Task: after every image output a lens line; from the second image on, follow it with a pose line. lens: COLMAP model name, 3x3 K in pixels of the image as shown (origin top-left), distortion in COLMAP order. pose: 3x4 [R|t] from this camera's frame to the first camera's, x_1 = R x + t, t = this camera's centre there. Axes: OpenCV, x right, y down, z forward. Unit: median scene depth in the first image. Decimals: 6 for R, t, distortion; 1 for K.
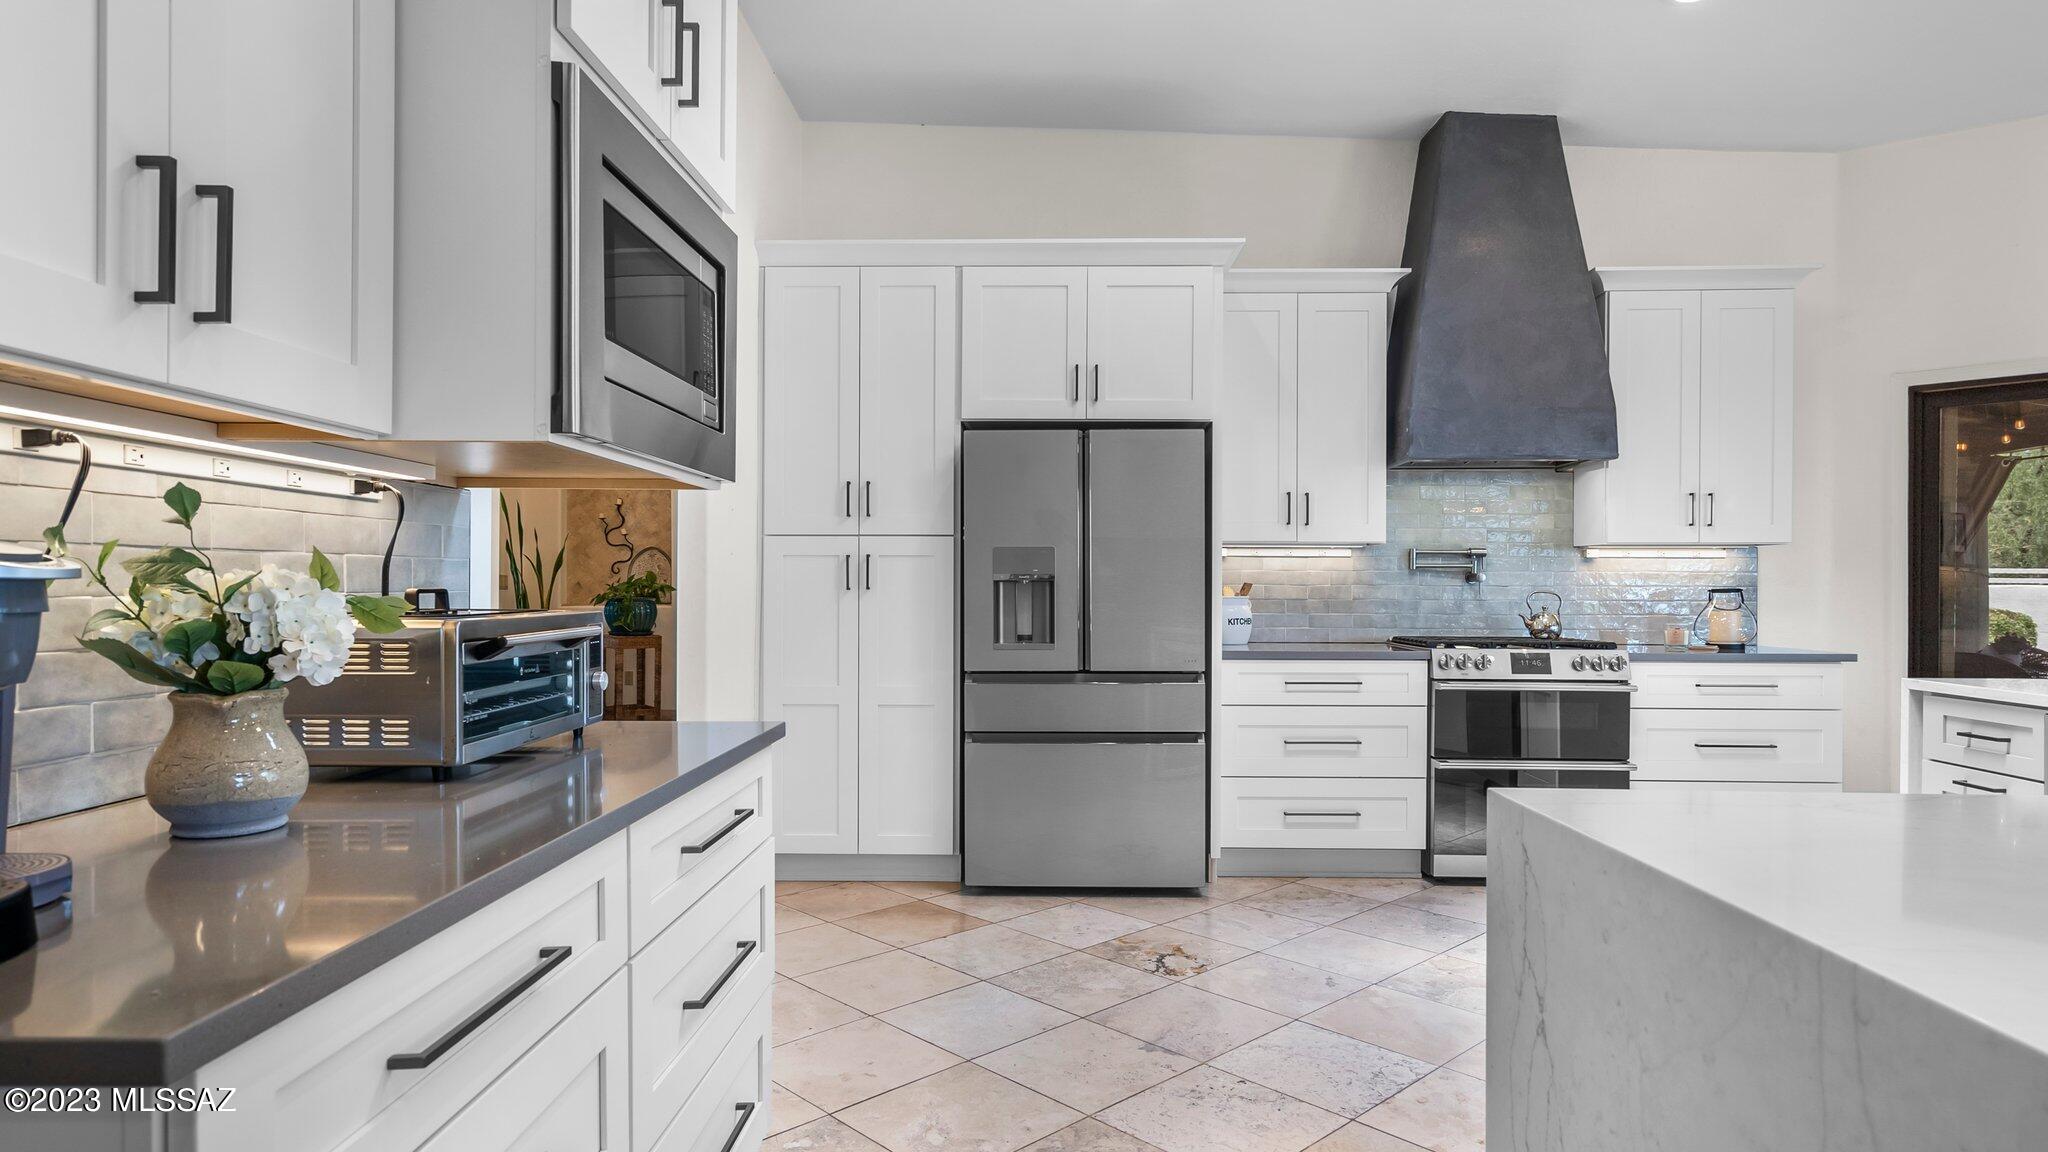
lens RADIAL K [[1148.6, 0, 1016.9], [0, 1148.6, 588.1], [0, 0, 1]] dist [0.006919, 0.000809]
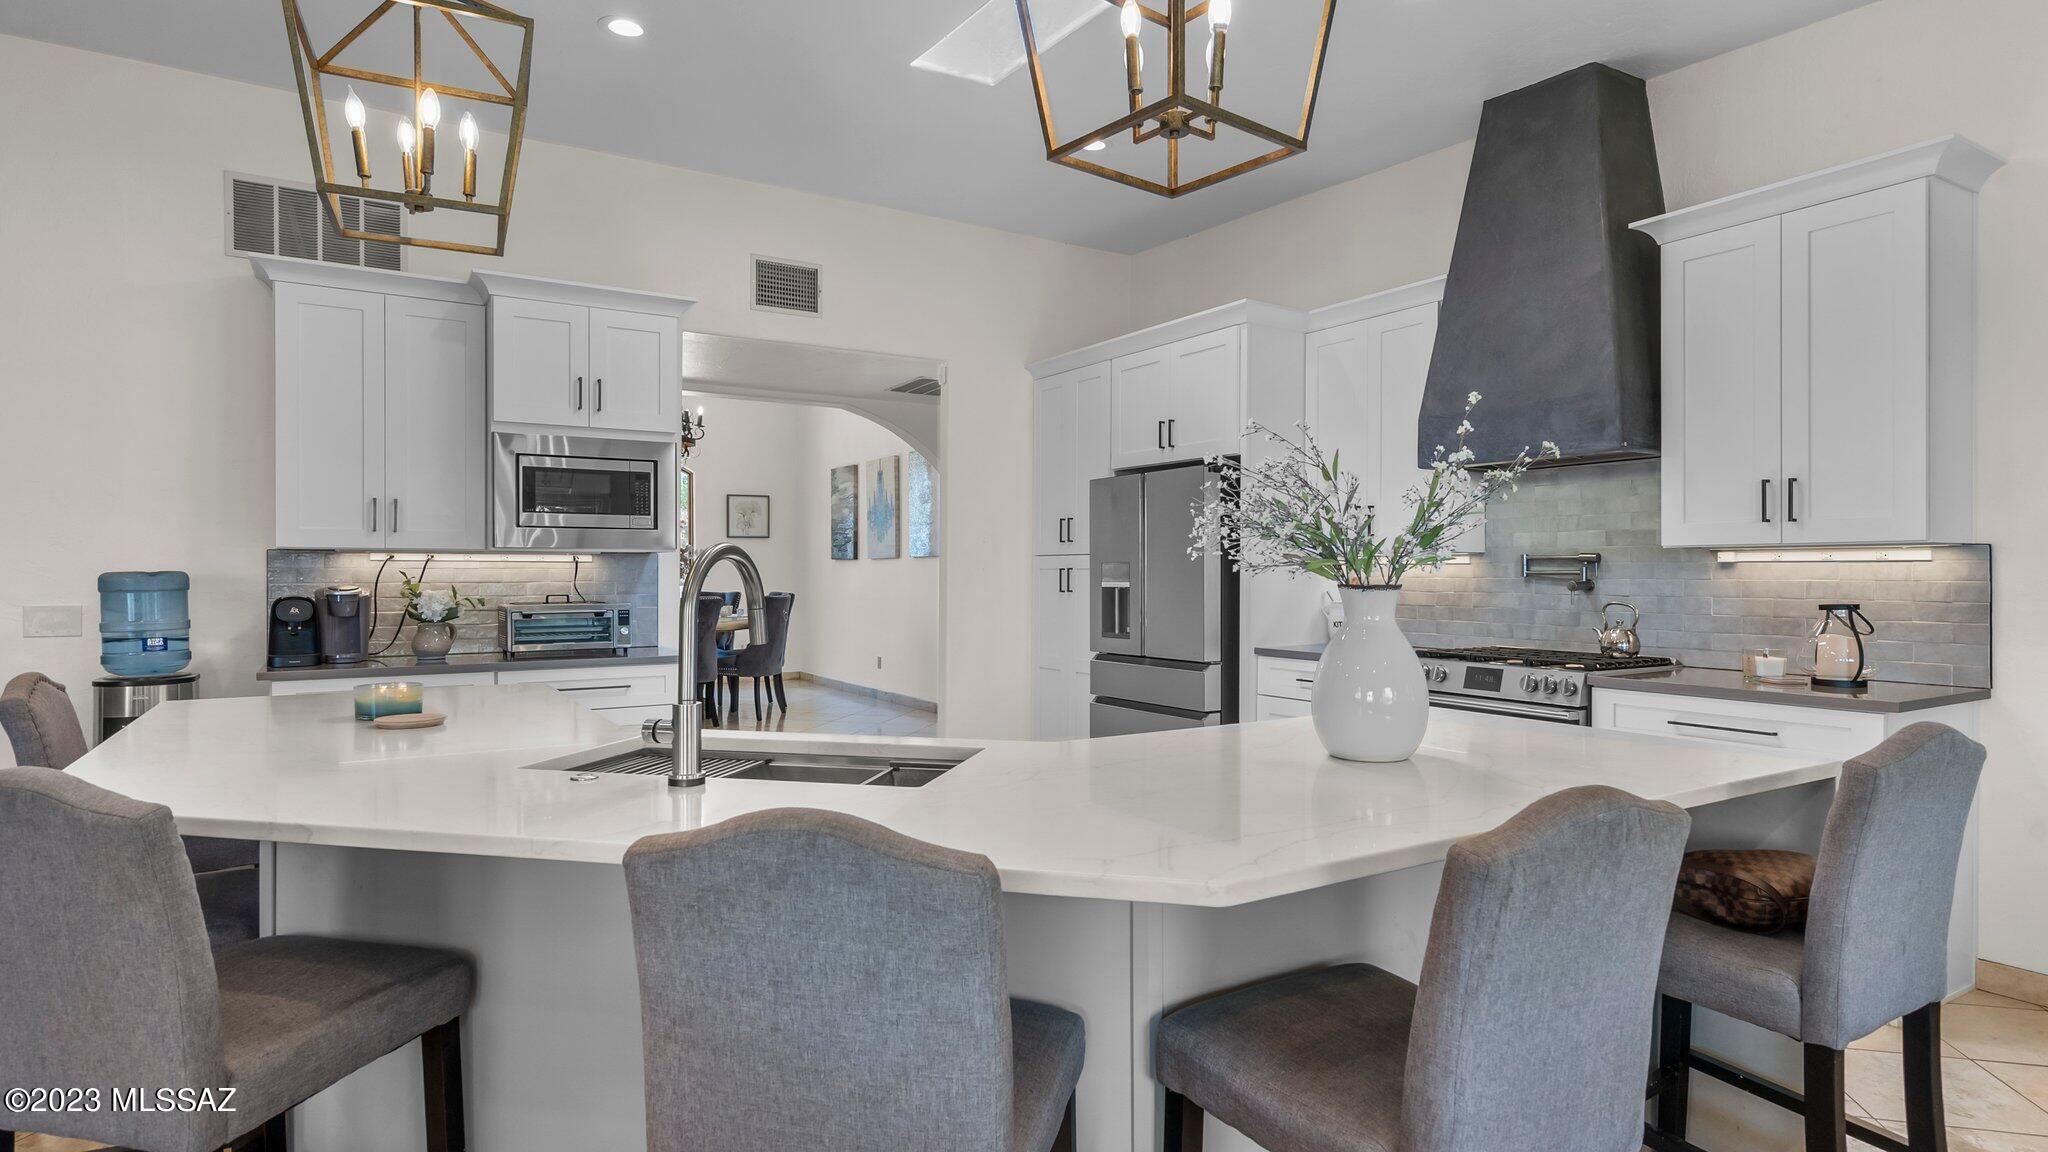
lens RADIAL K [[1059.1, 0, 1027.4], [0, 1059.1, 575.0], [0, 0, 1]] dist [-0.000961, 0.000090]
pose [[0.561668, -0.000774, -0.827362, 0.898177], [-0.001871, 0.999996, -0.002206, -0.016121], [0.827360, 0.002787, 0.561665, 0.192622]]
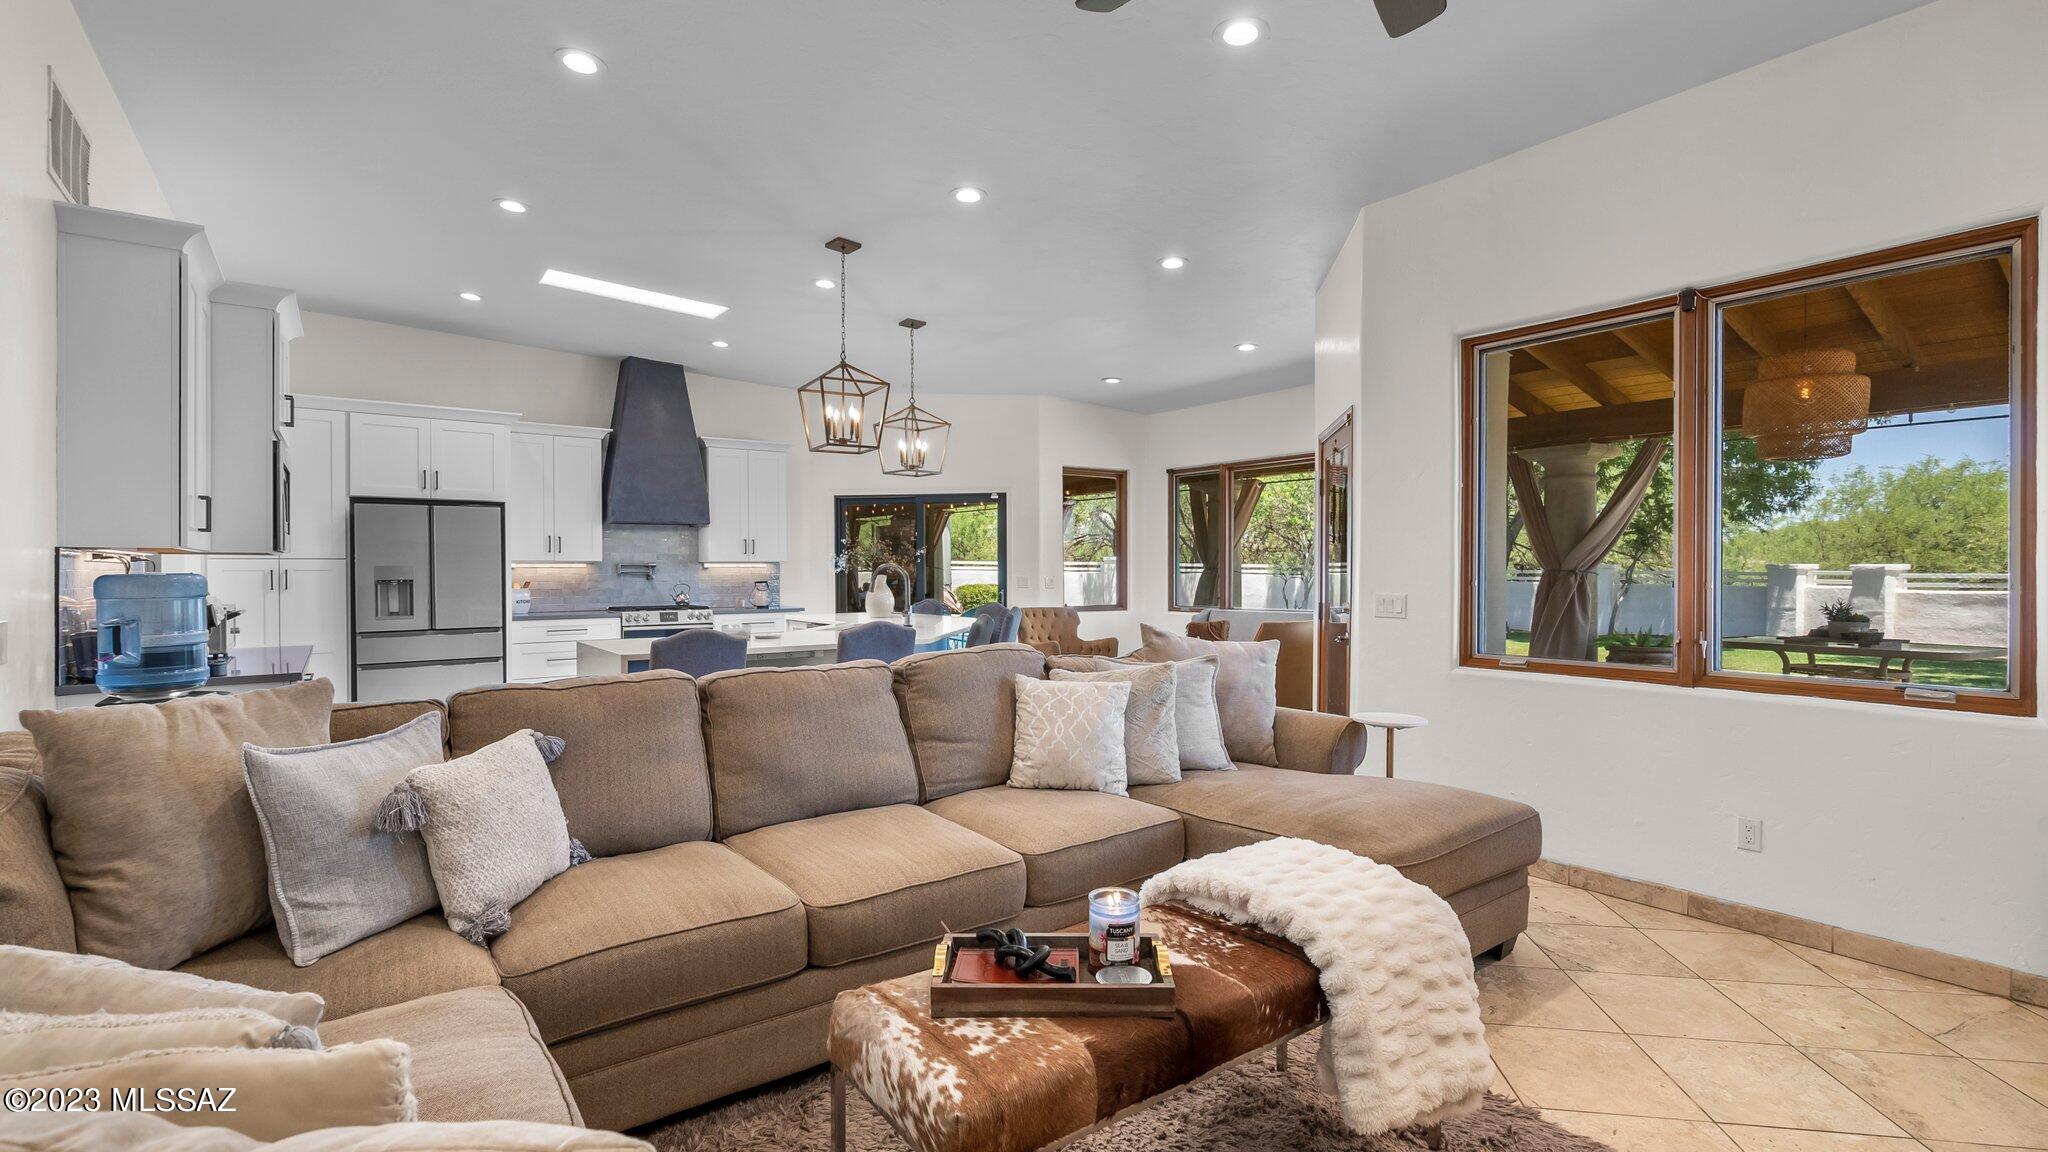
lens RADIAL K [[940.3, 0, 1027.4], [0, 940.3, 579.0], [0, 0, 1]] dist [-0.002522, 0.000066]
pose [[0.787412, -0.012649, 0.616298, -0.116313], [0.007041, 0.999909, 0.011527, -0.022104], [-0.616387, -0.004737, 0.787429, -0.799434]]
